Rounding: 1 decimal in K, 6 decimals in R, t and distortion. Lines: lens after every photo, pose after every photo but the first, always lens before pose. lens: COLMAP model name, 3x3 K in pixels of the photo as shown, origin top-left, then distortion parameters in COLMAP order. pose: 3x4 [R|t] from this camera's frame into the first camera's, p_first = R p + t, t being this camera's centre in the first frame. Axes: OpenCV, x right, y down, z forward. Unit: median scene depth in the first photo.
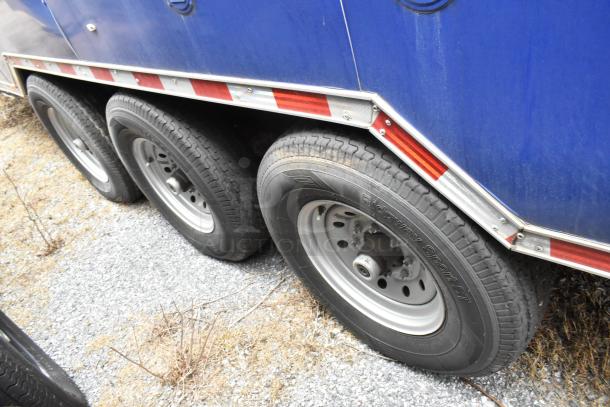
lens RADIAL K [[464.7, 0, 305.0], [0, 464.7, 203.5], [0, 0, 1]] dist [-0.013354, -0.002033]
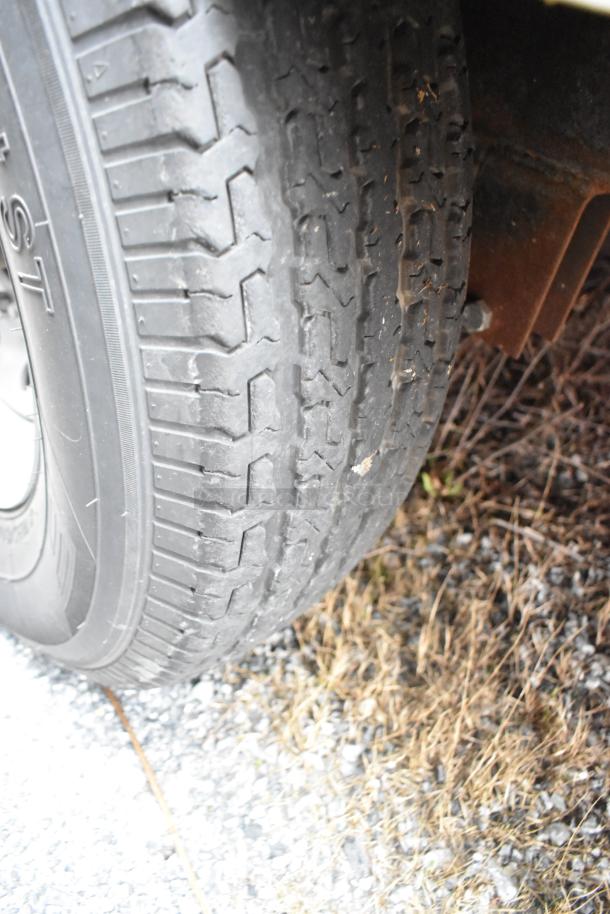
lens RADIAL K [[696.3, 0, 305.0], [0, 696.3, 457.0], [0, 0, 1]] dist [-0.013354, -0.002033]
pose [[0.902451, 0.368821, 0.222605, 0.306305], [-0.378731, 0.925505, 0.001982, 0.170756], [-0.205291, -0.086096, 0.974907, 0.499213]]
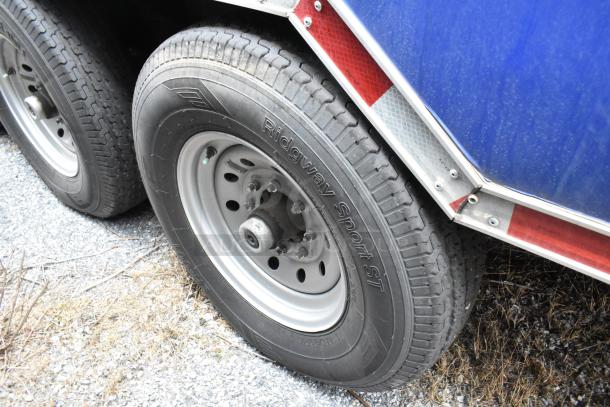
lens RADIAL K [[464.7, 0, 305.0], [0, 464.7, 203.5], [0, 0, 1]] dist [-0.013354, -0.002033]
pose [[0.967694, 0.171406, 0.184899, 0.056912], [-0.170656, 0.985126, -0.020086, 0.083785], [-0.185591, -0.012117, 0.982552, 0.224416]]
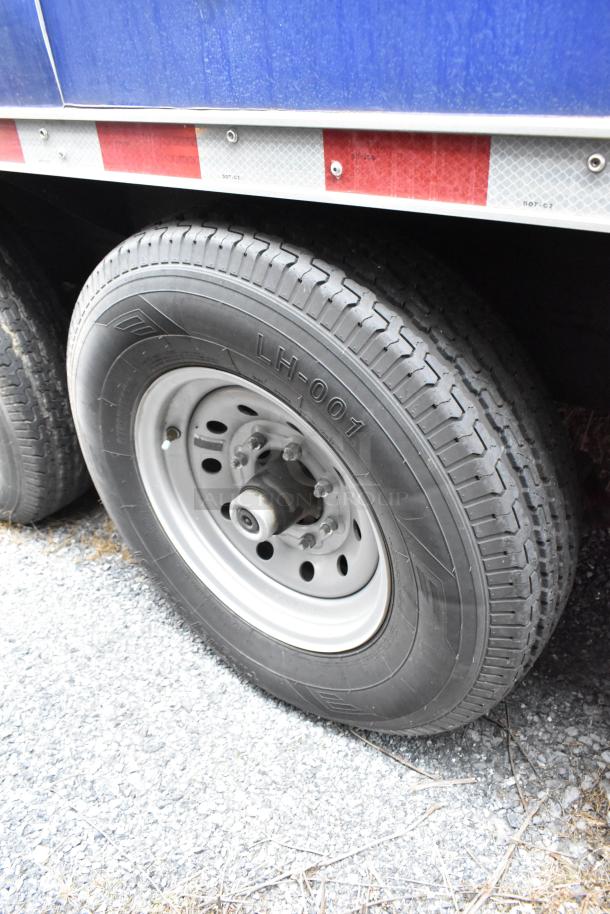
lens RADIAL K [[696.3, 0, 305.0], [0, 696.3, 457.0], [0, 0, 1]] dist [-0.013354, -0.002033]
pose [[0.977085, 0.128095, 0.169990, -0.489008], [-0.110905, 0.988047, -0.107068, -0.042283], [-0.181673, 0.085762, 0.979612, 0.669897]]
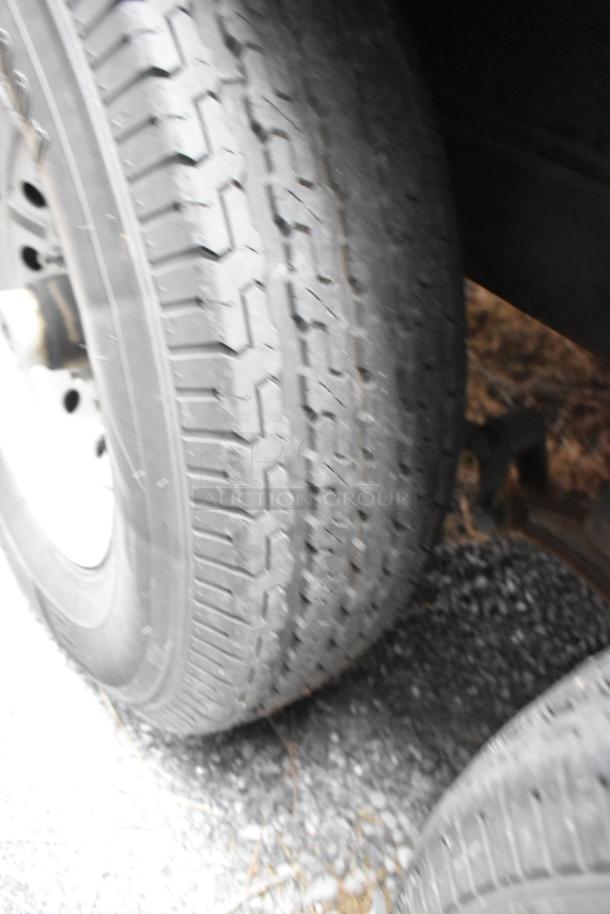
lens RADIAL K [[696.3, 0, 305.0], [0, 696.3, 457.0], [0, 0, 1]] dist [-0.013354, -0.002033]
pose [[0.887152, 0.449255, 0.105507, -0.231435], [-0.451886, 0.892075, 0.001160, -0.065297], [-0.093599, -0.048706, 0.994418, 0.909200]]
